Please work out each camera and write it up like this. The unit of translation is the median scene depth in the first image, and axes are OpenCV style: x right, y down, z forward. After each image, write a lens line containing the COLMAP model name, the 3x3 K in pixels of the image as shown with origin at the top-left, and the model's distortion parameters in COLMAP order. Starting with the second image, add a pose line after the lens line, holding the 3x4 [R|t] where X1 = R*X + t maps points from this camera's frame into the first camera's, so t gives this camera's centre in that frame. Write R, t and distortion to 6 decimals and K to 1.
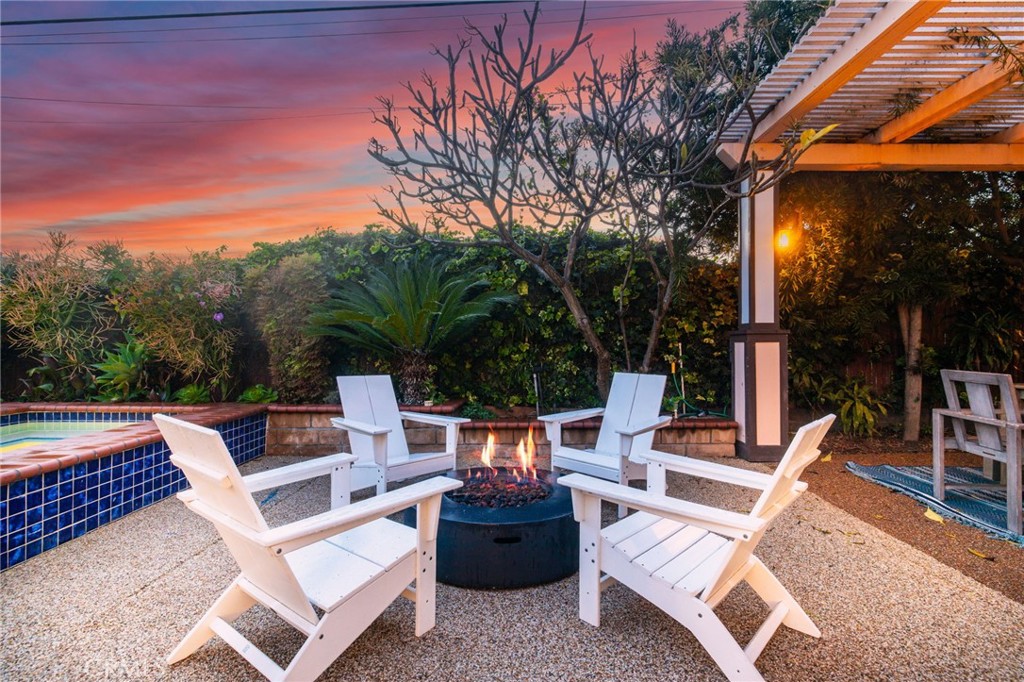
lens RADIAL K [[458.2, 0, 512.0], [0, 458.2, 341.0], [0, 0, 1]] dist [-0.006332, 0.000725]
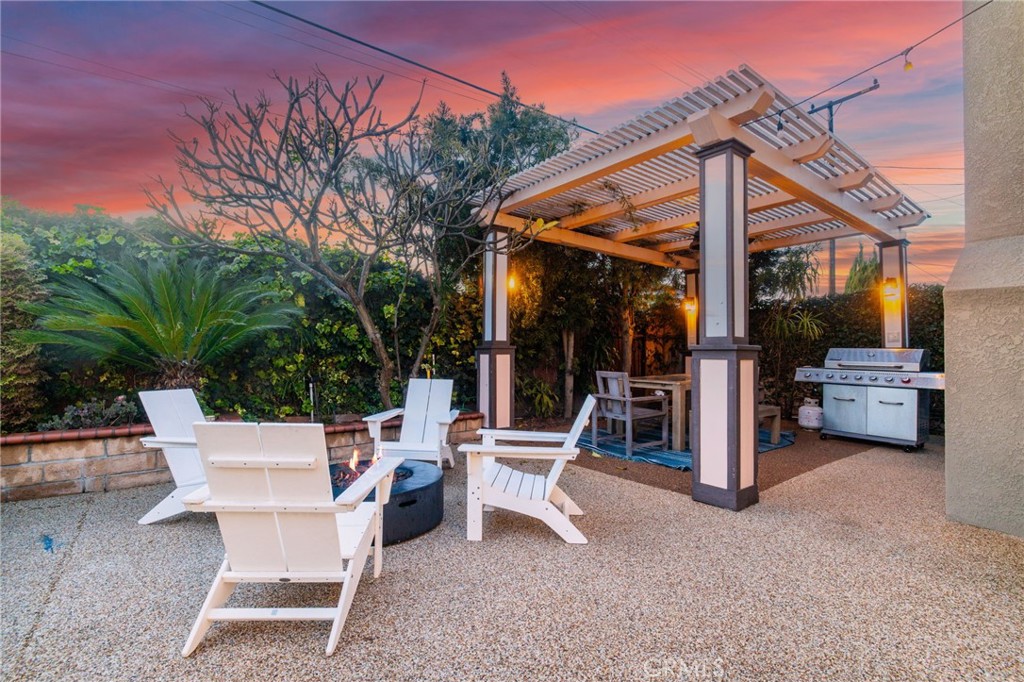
lens RADIAL K [[458.2, 0, 512.0], [0, 458.2, 341.0], [0, 0, 1]] dist [-0.006332, 0.000725]
pose [[0.779813, 0.021865, 0.625631, -0.275320], [-0.009705, 0.999692, -0.022842, -0.006115], [-0.625938, 0.011741, 0.779785, -0.108172]]
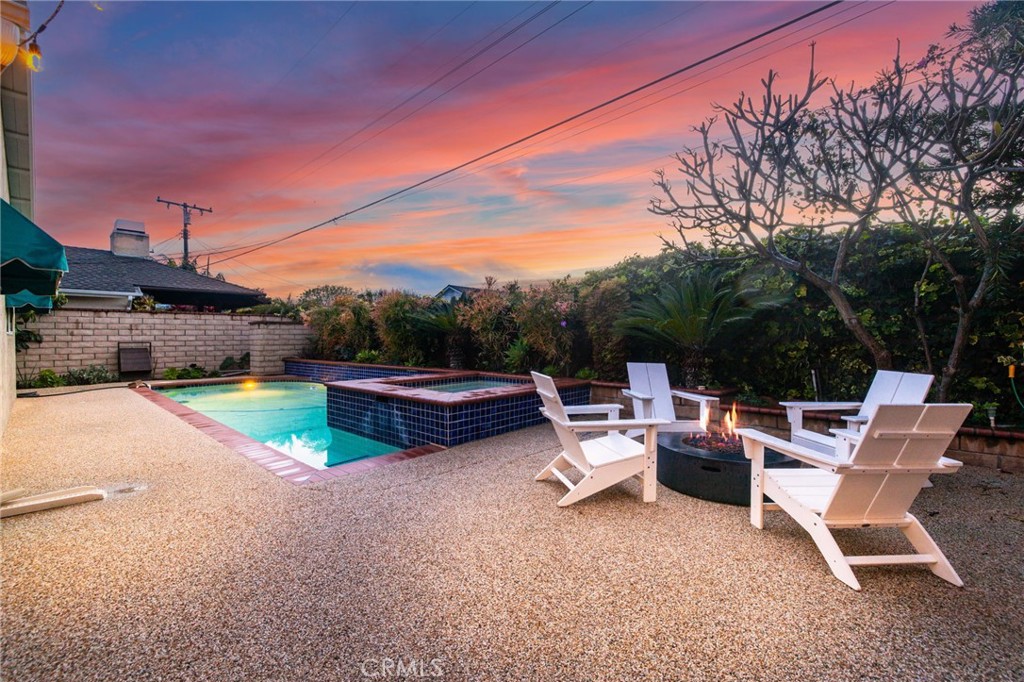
lens RADIAL K [[428.6, 0, 514.7], [0, 428.6, 340.6], [0, 0, 1]] dist [-0.000671, -0.000110]
pose [[0.760833, 0.006729, -0.648913, 0.188190], [-0.000942, 0.999957, 0.009265, -0.006204], [0.648947, -0.006438, 0.760806, -0.237218]]
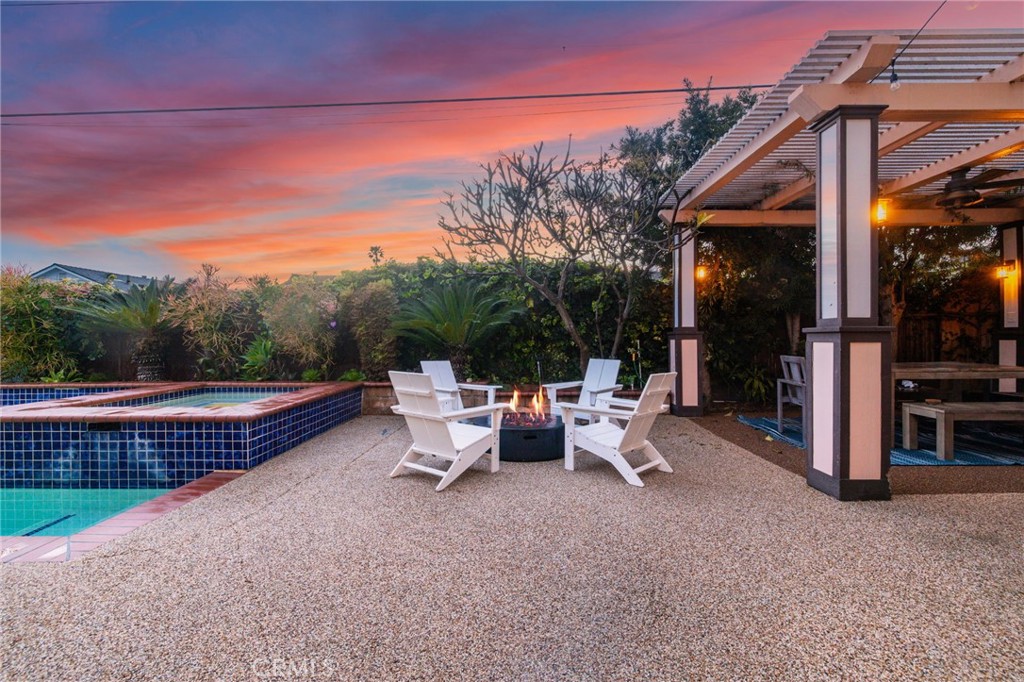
lens RADIAL K [[428.6, 0, 514.7], [0, 428.6, 340.6], [0, 0, 1]] dist [-0.000671, -0.000110]
pose [[0.999954, -0.003287, 0.009020, -0.042032], [0.003226, 0.999972, 0.006755, -0.004948], [-0.009042, -0.006726, 0.999937, -0.403520]]
